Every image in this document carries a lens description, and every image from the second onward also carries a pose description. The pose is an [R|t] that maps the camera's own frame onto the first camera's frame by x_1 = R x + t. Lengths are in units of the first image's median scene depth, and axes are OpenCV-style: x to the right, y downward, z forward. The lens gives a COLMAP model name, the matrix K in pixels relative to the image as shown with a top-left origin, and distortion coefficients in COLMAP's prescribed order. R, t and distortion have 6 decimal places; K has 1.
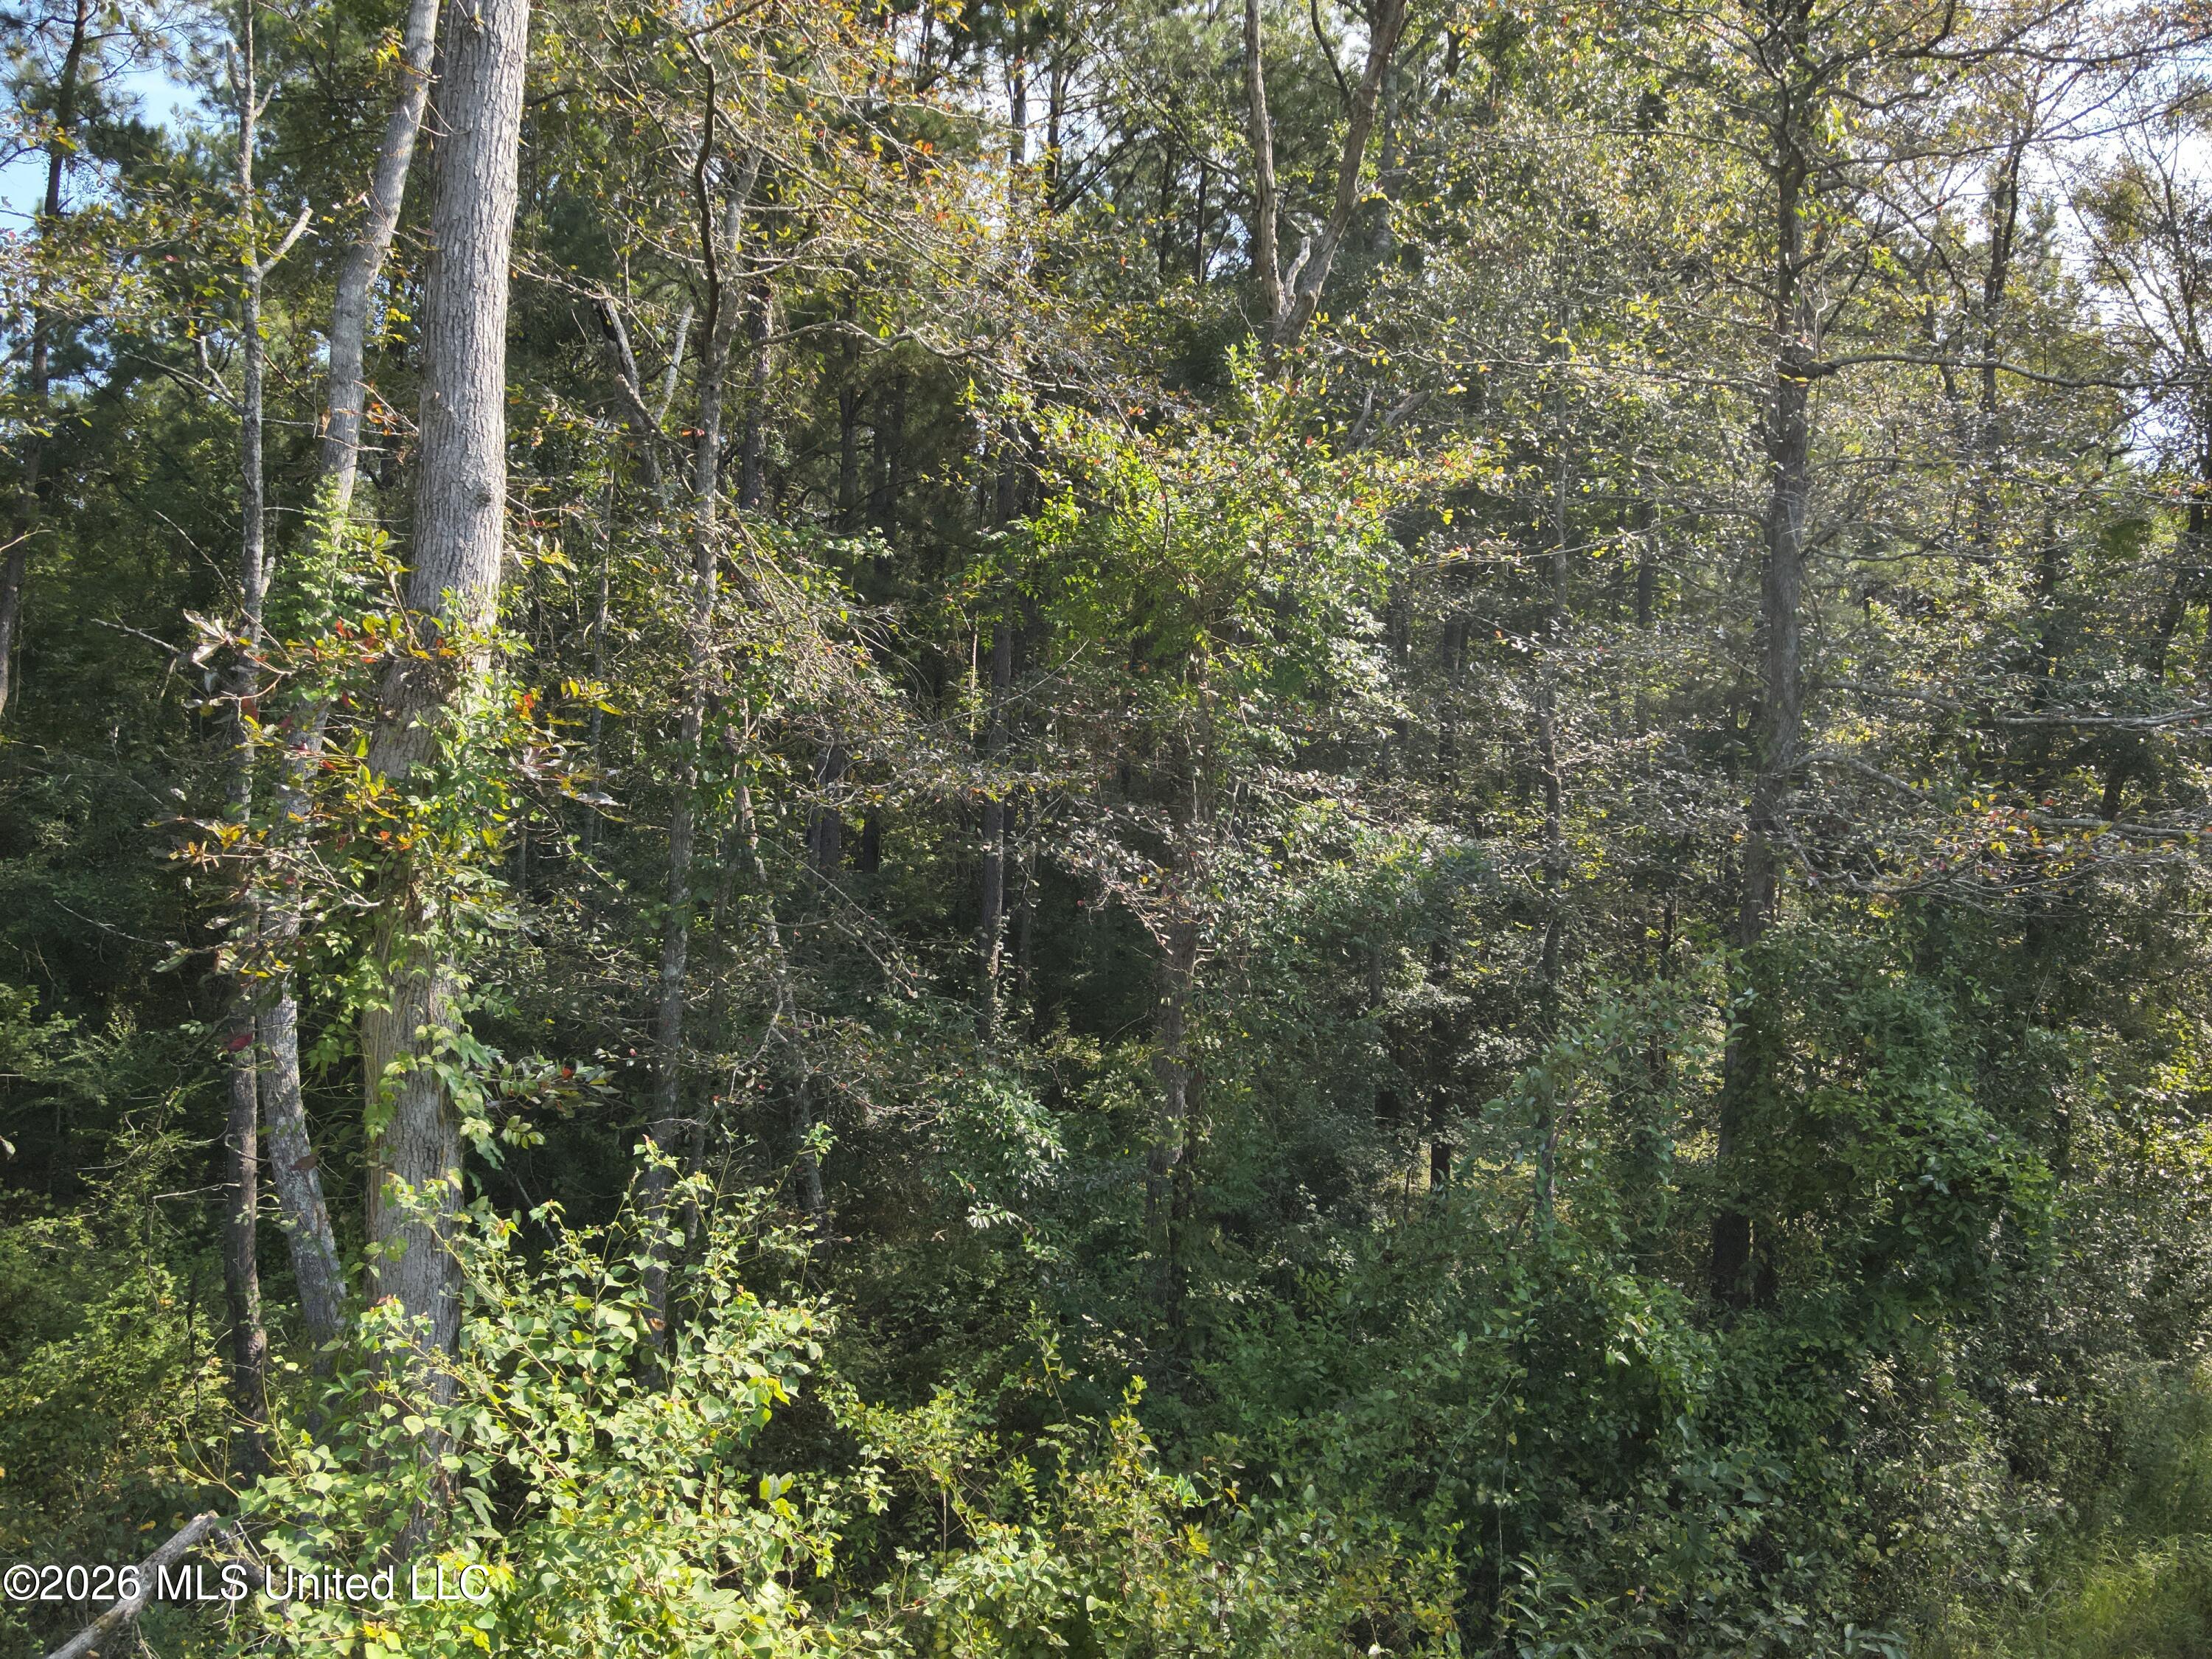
lens RADIAL K [[1676.3, 0, 1089.2], [0, 1676.3, 825.3], [0, 0, 1]] dist [0.284897, -0.646073]
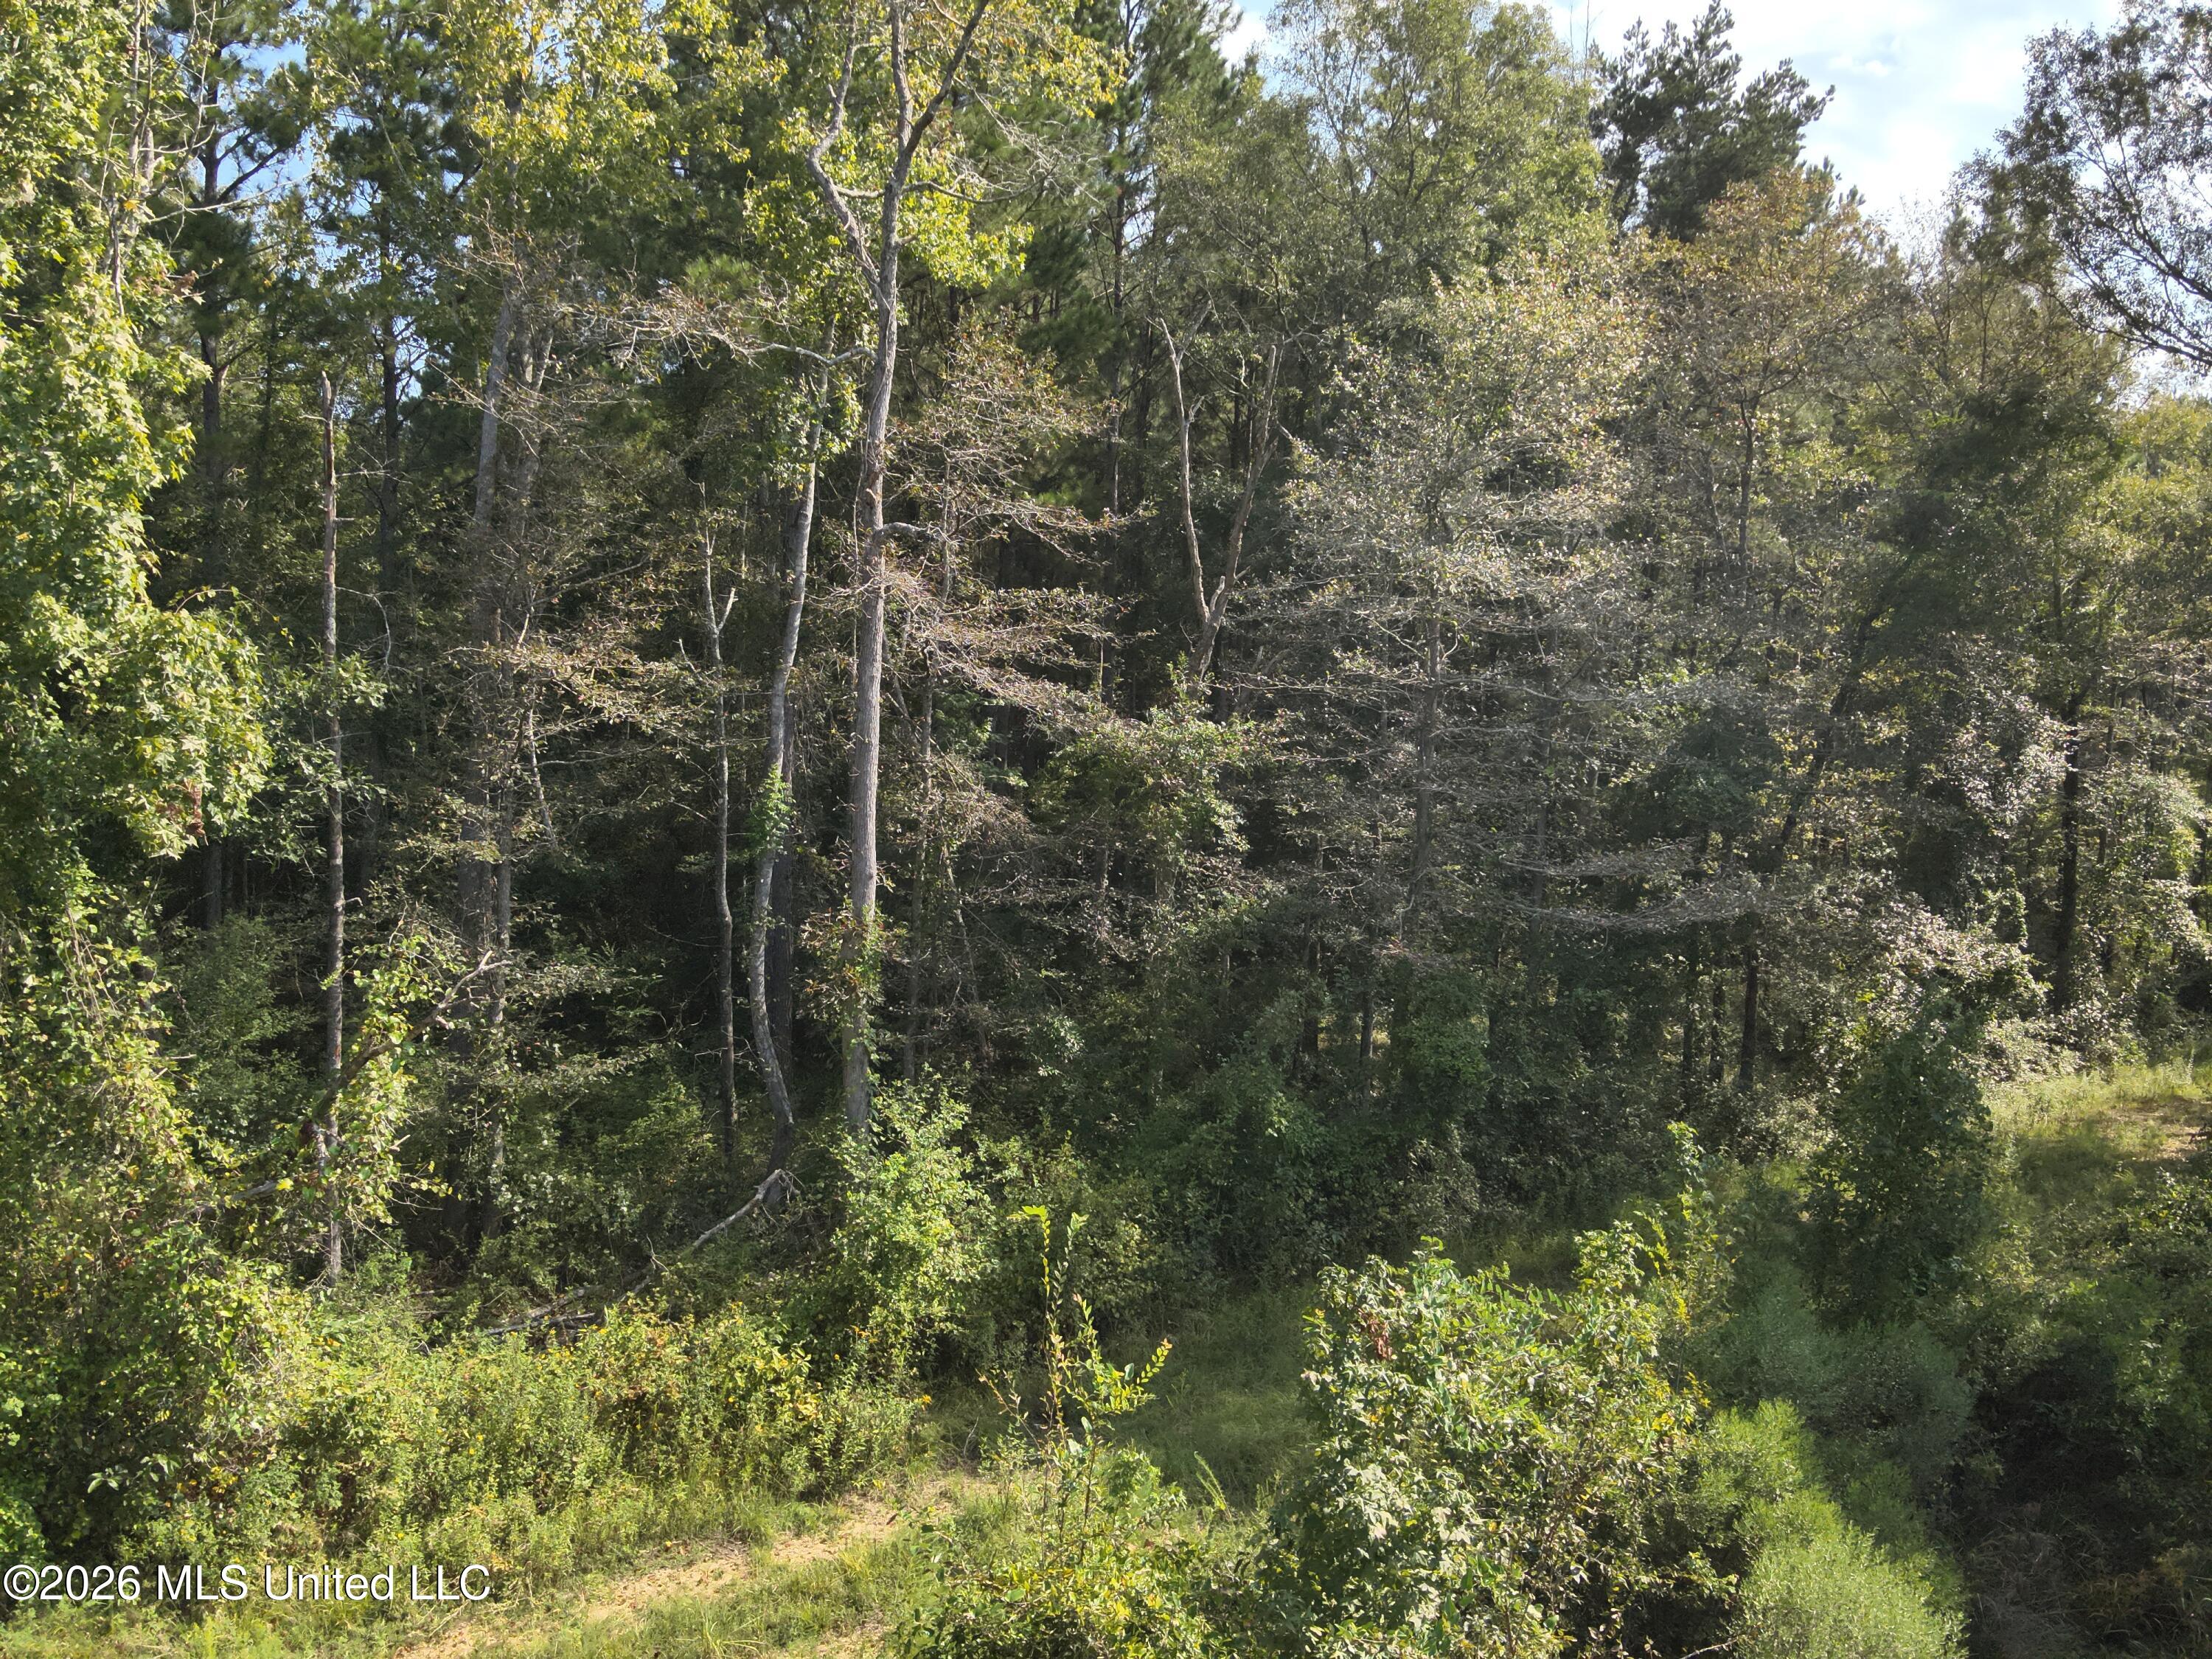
lens RADIAL K [[1676.3, 0, 1089.2], [0, 1676.3, 825.3], [0, 0, 1]] dist [0.284897, -0.646073]
pose [[0.993784, 0.009650, -0.110907, 0.451632], [0.002666, 0.993887, 0.110366, -0.653715], [0.111294, -0.109976, 0.987684, -2.251706]]
